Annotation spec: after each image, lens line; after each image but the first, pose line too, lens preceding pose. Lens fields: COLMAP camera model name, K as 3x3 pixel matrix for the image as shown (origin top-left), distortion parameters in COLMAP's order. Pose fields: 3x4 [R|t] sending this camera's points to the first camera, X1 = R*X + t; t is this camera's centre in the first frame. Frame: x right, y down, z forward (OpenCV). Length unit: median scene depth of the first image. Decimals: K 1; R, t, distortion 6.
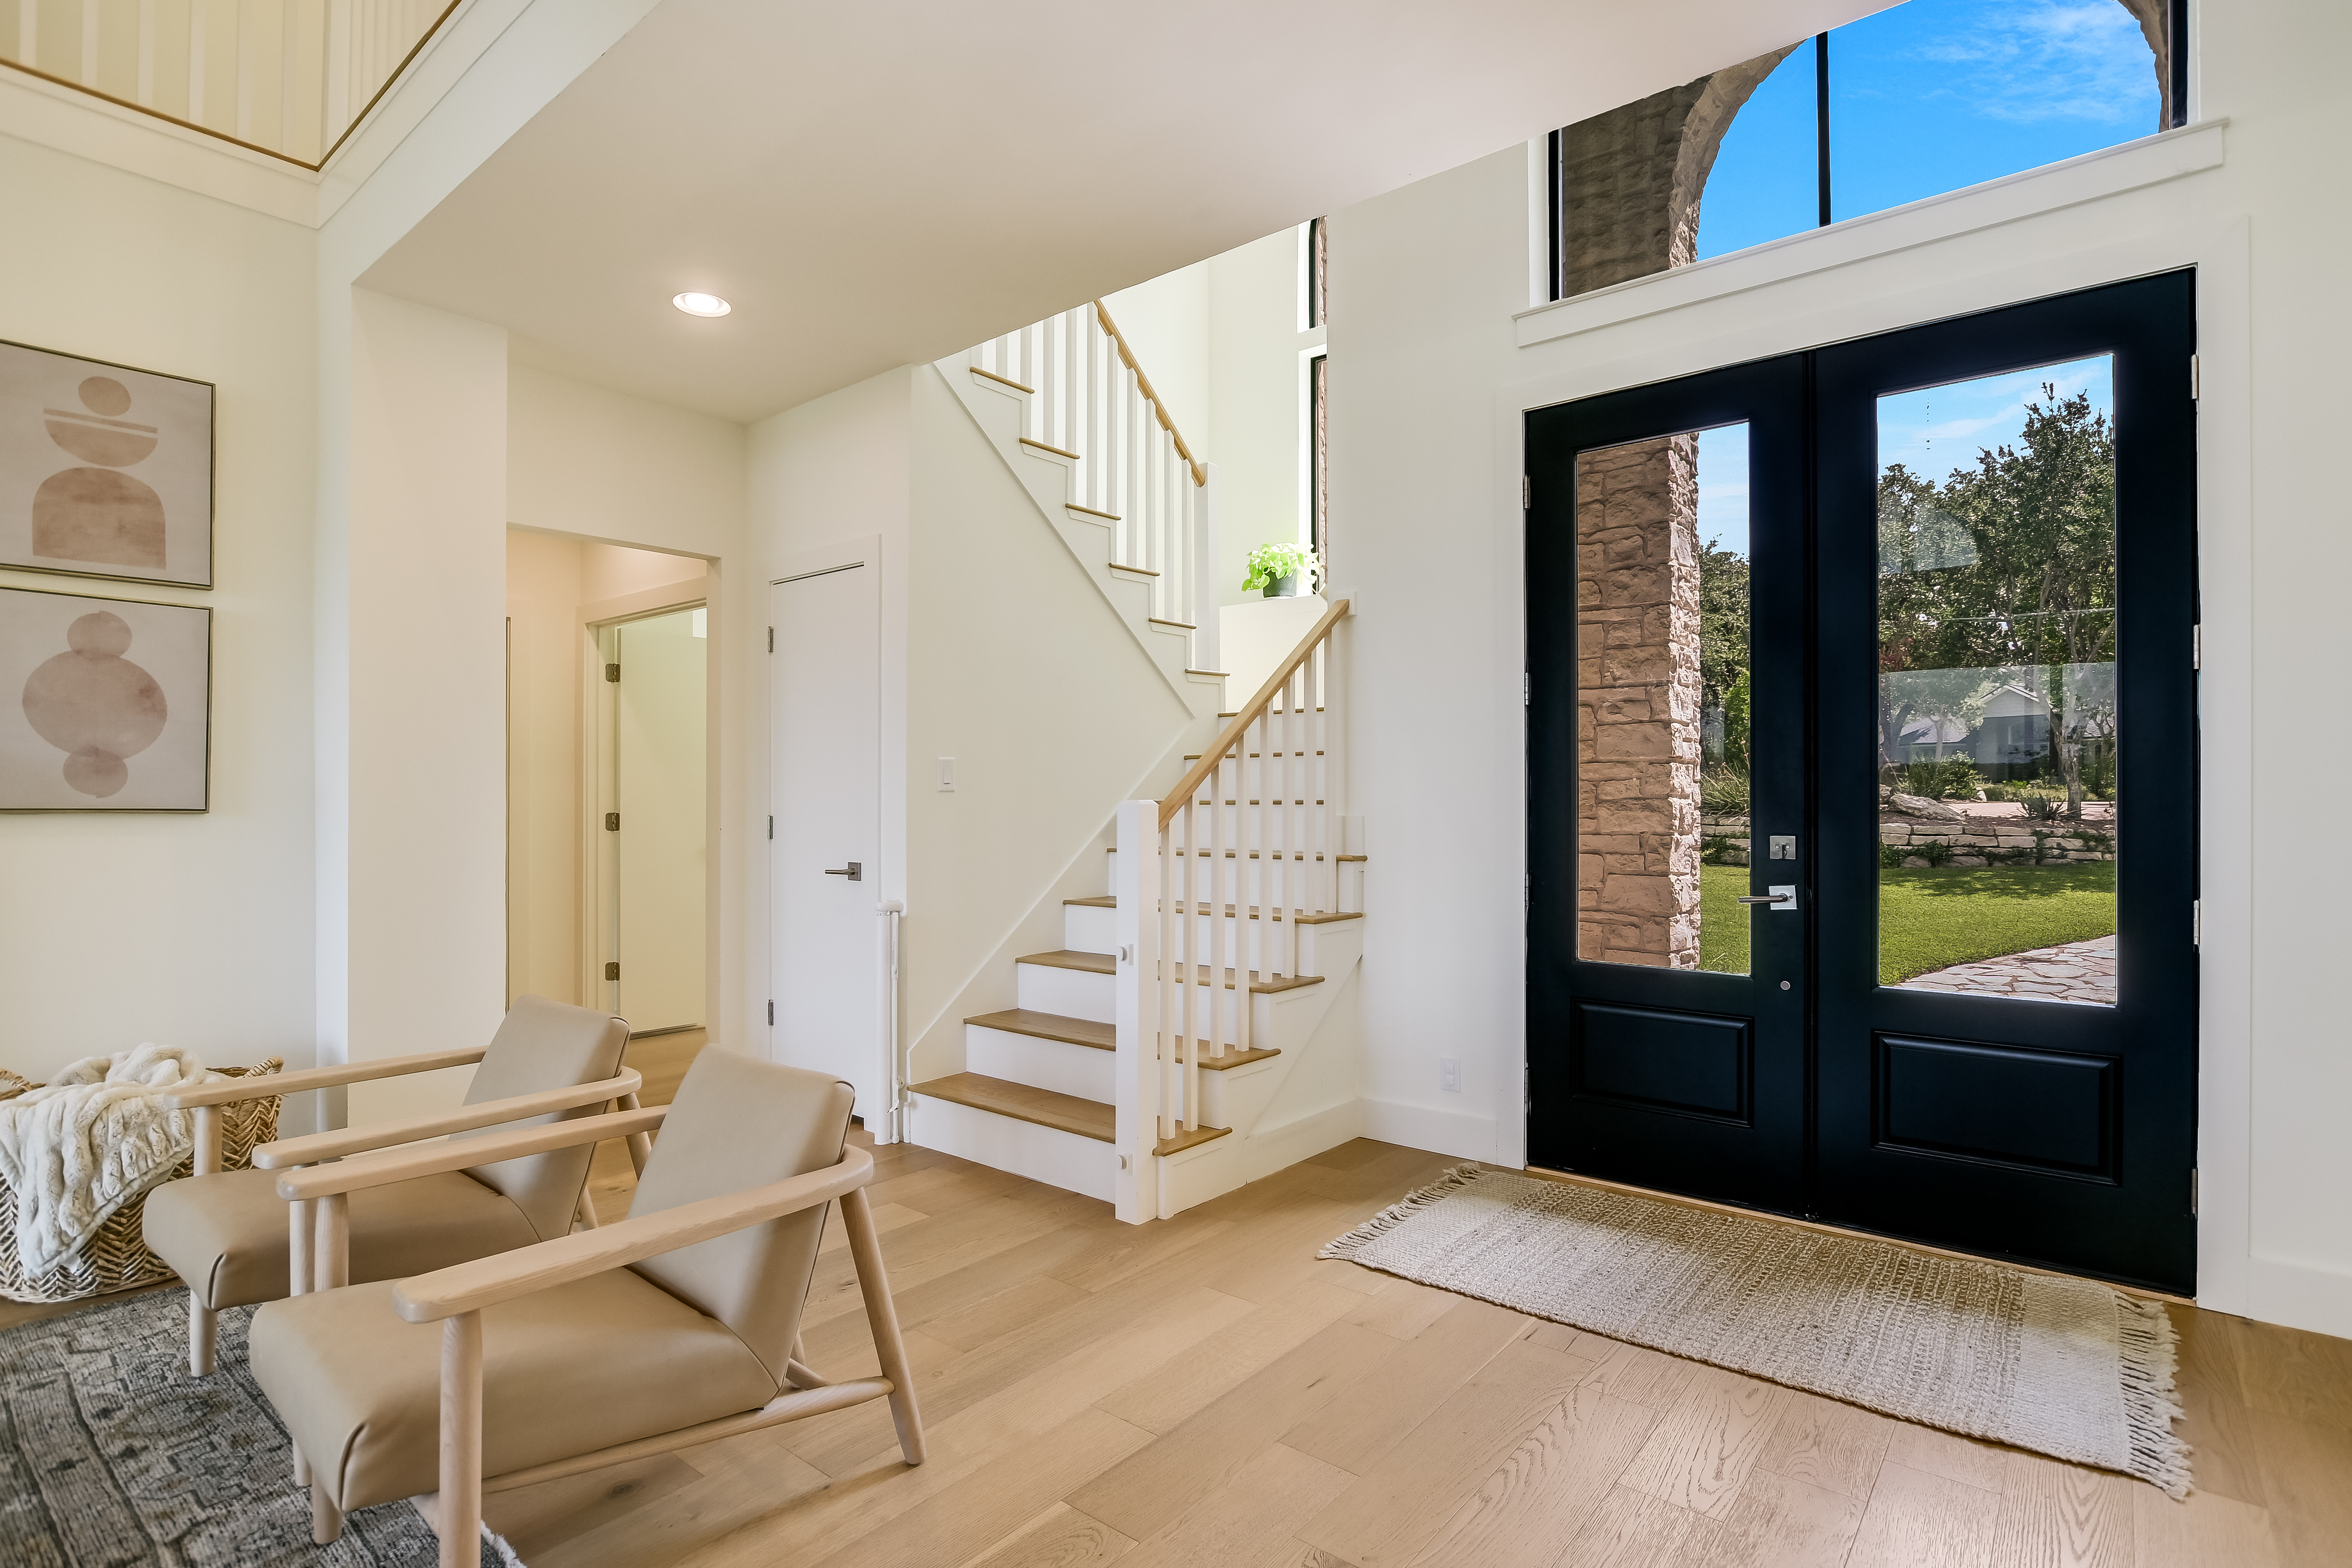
lens RADIAL K [[1163.4, 0, 1150.5], [0, 1163.4, 790.2], [0, 0, 1]] dist [-0.017864, 0.006969]
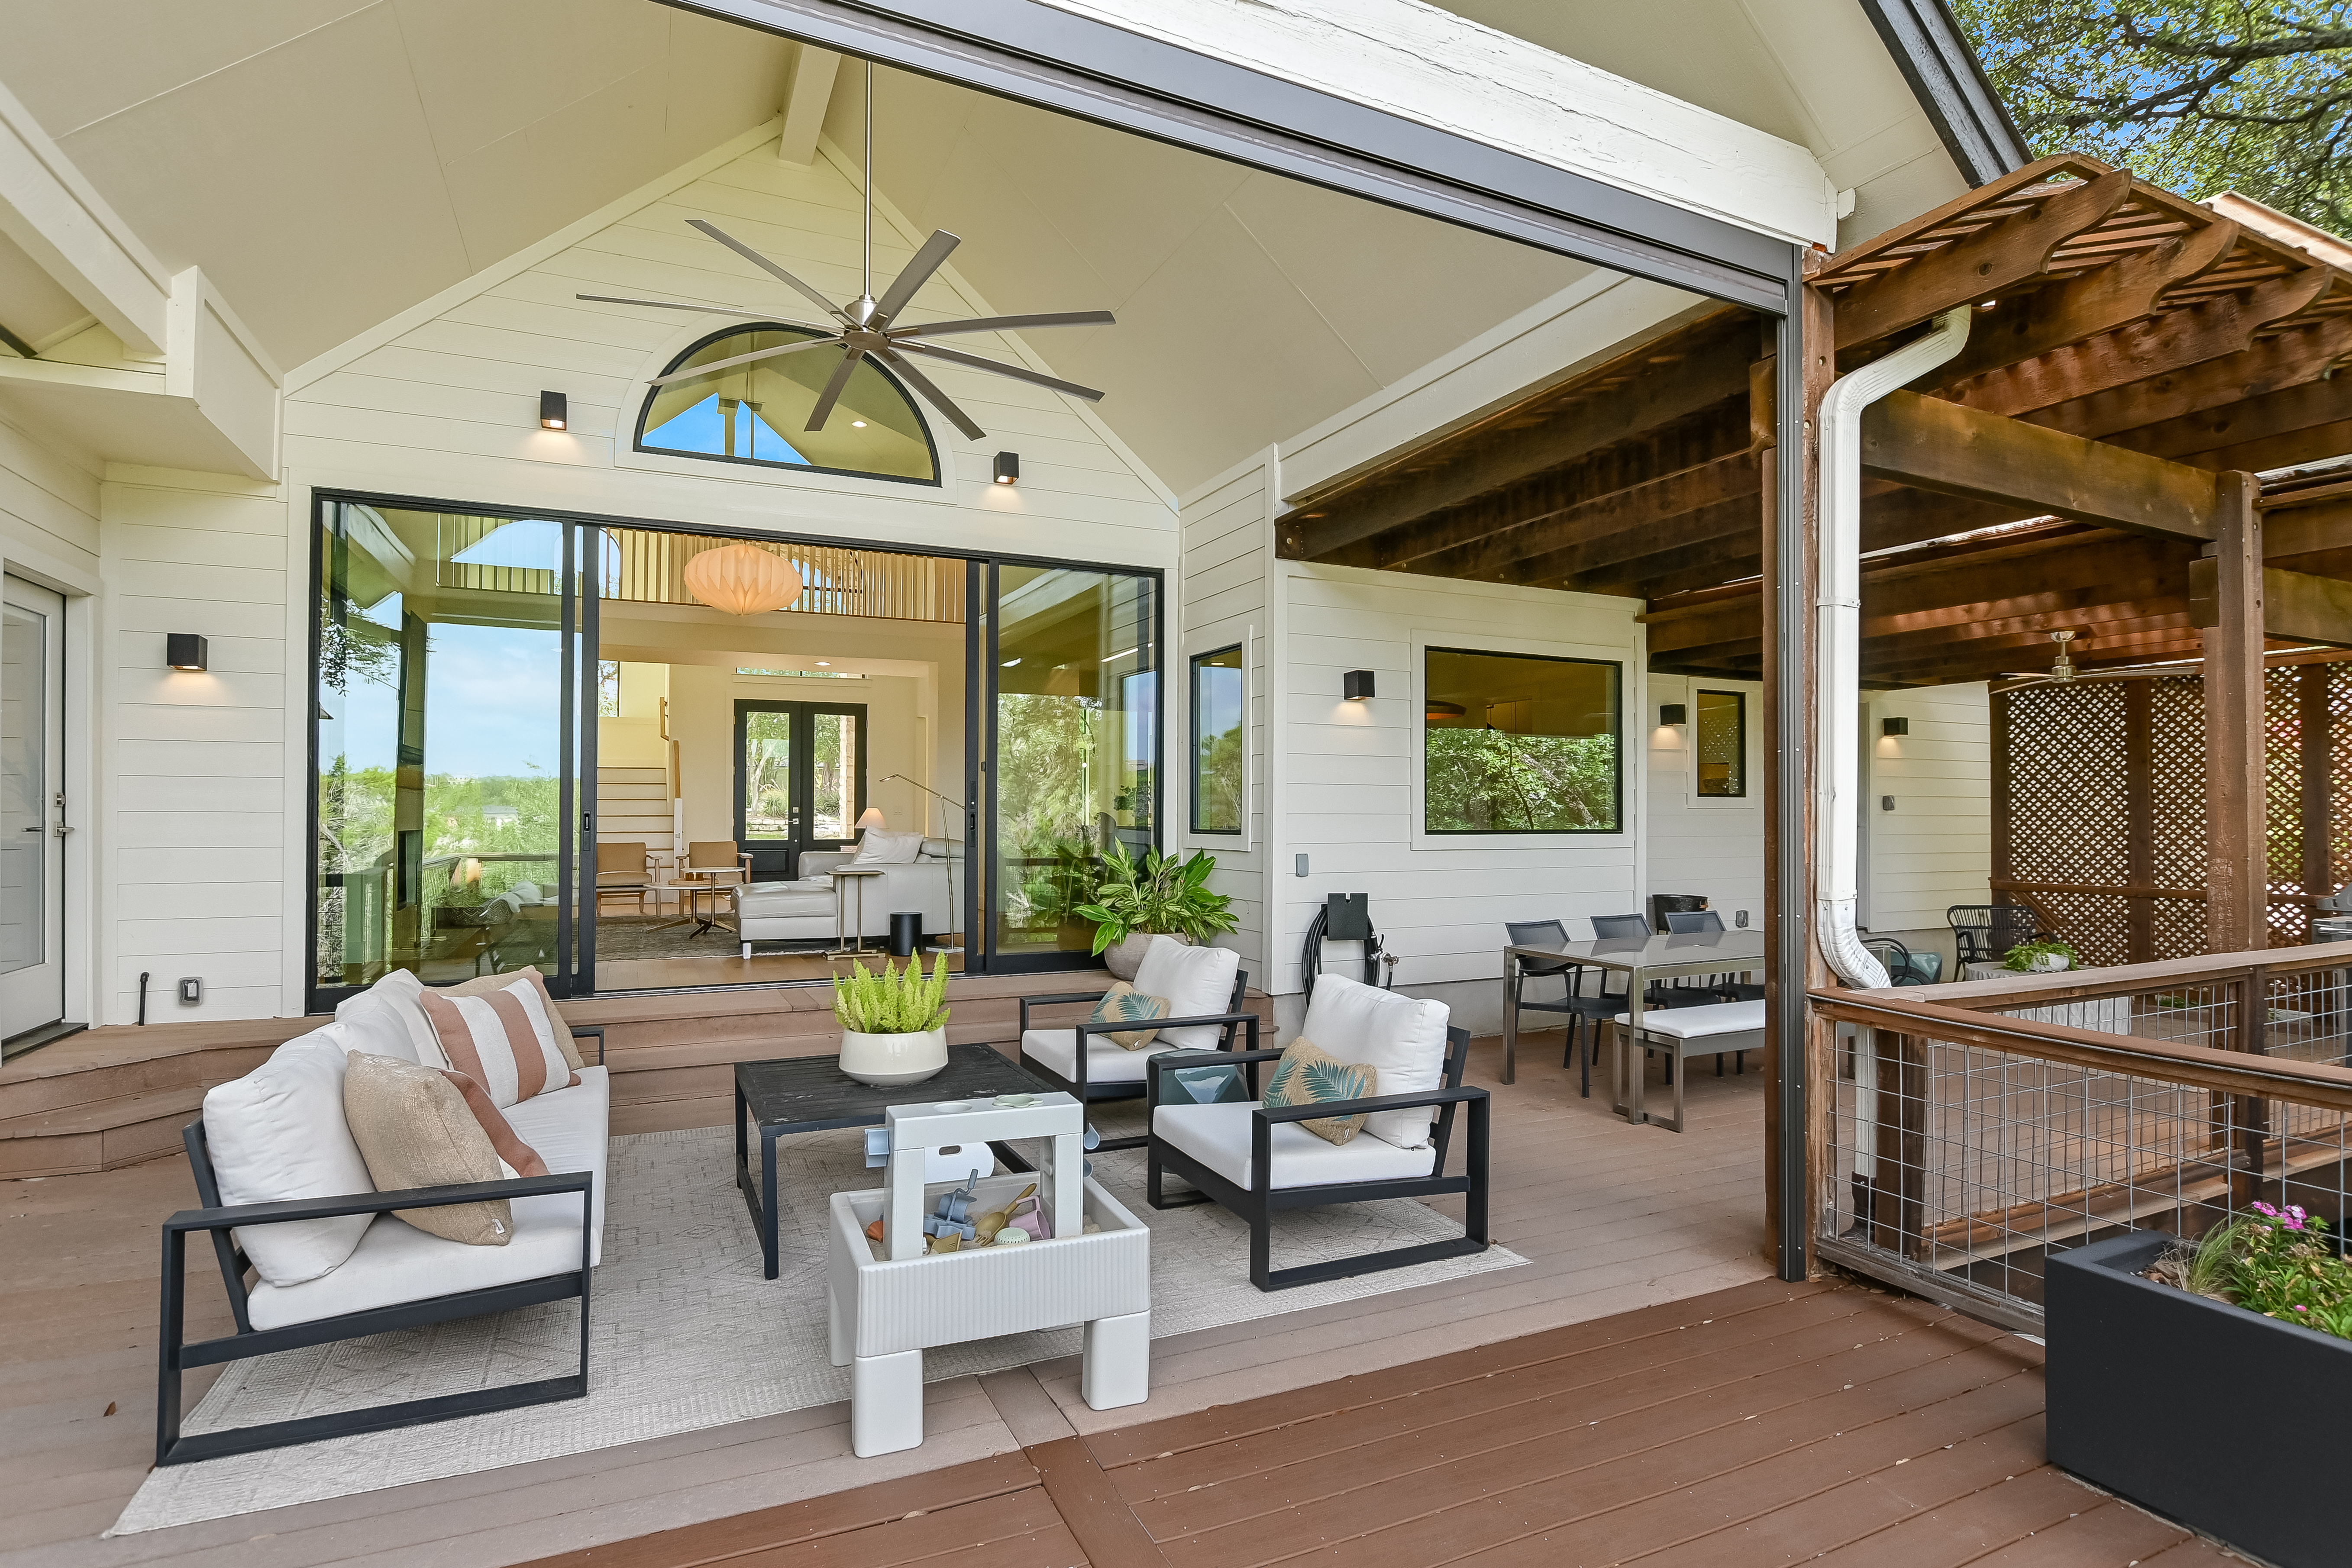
lens RADIAL K [[1163.4, 0, 1165.6], [0, 1163.4, 790.1], [0, 0, 1]] dist [-0.017864, 0.006969]
pose [[0.431146, 0.019046, 0.902081, -2.874555], [-0.010139, 0.999816, -0.016264, 0.028980], [-0.902225, -0.002134, 0.431260, -2.218013]]
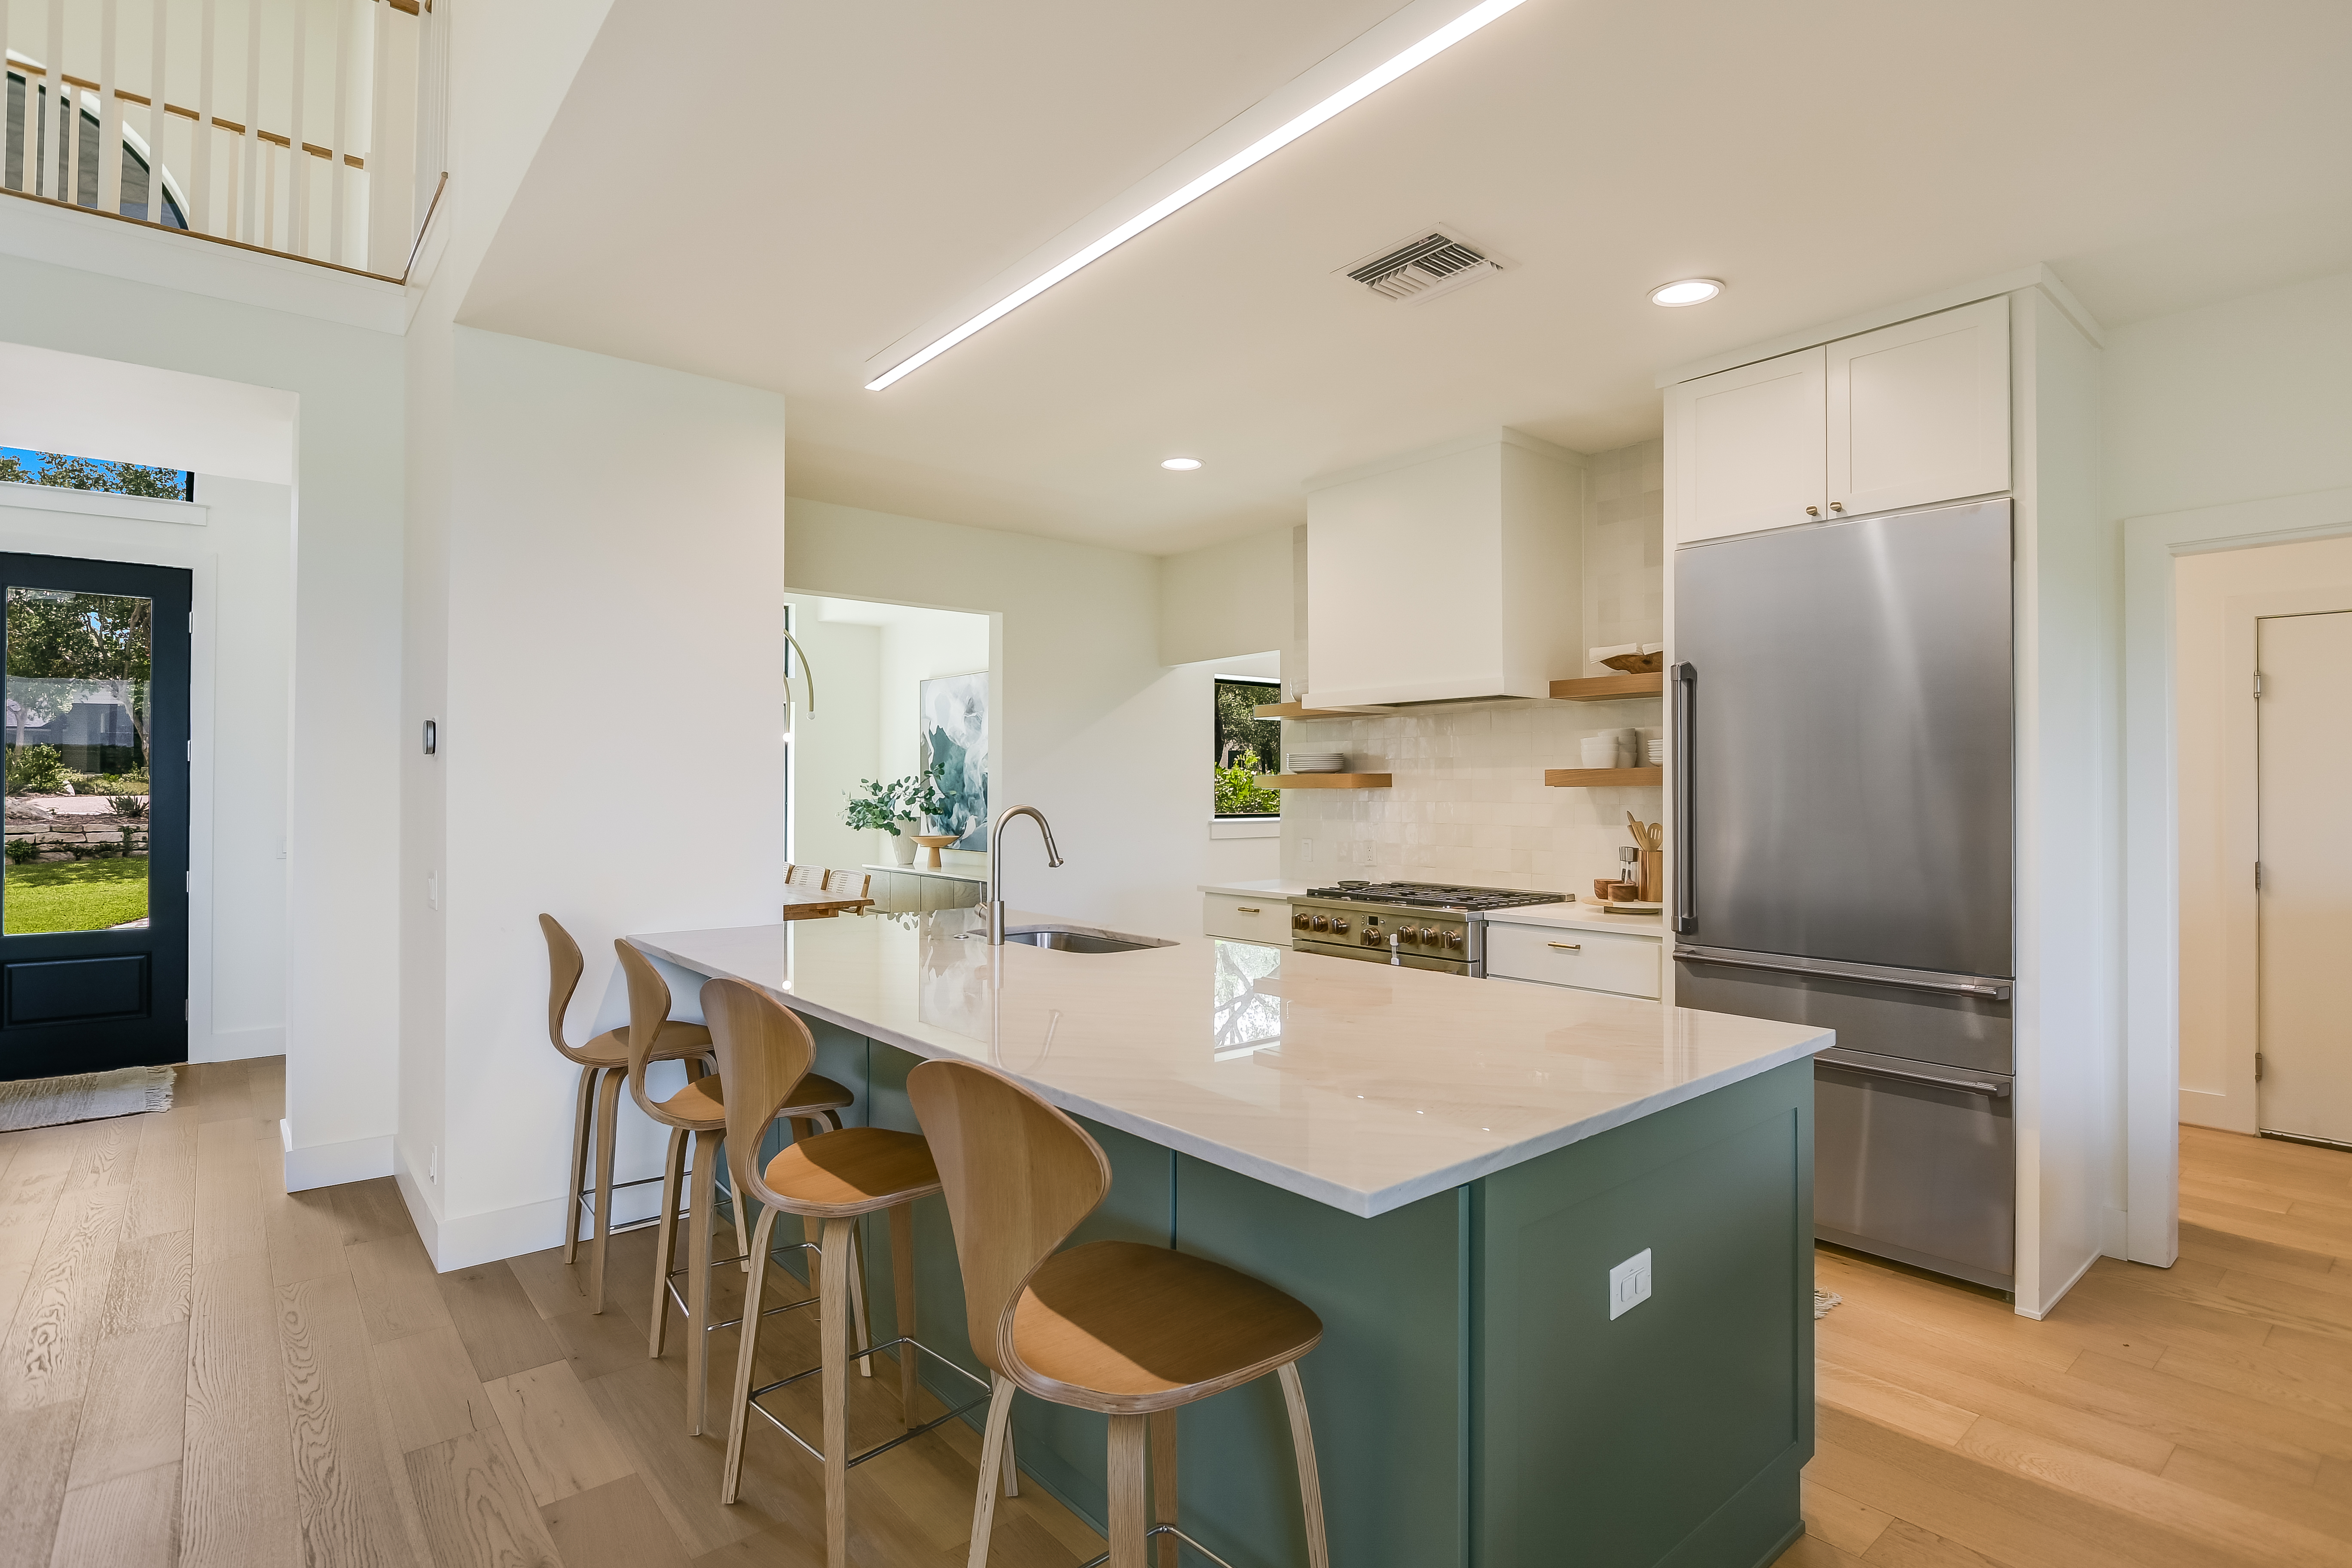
lens RADIAL K [[1163.5, 0, 1170.0], [0, 1163.5, 782.9], [0, 0, 1]] dist [-0.017864, 0.006969]
pose [[0.182463, 0.004384, 0.983203, -0.674869], [-0.009789, 0.999949, -0.002642, -0.062768], [-0.983164, -0.009143, 0.182497, -0.925621]]
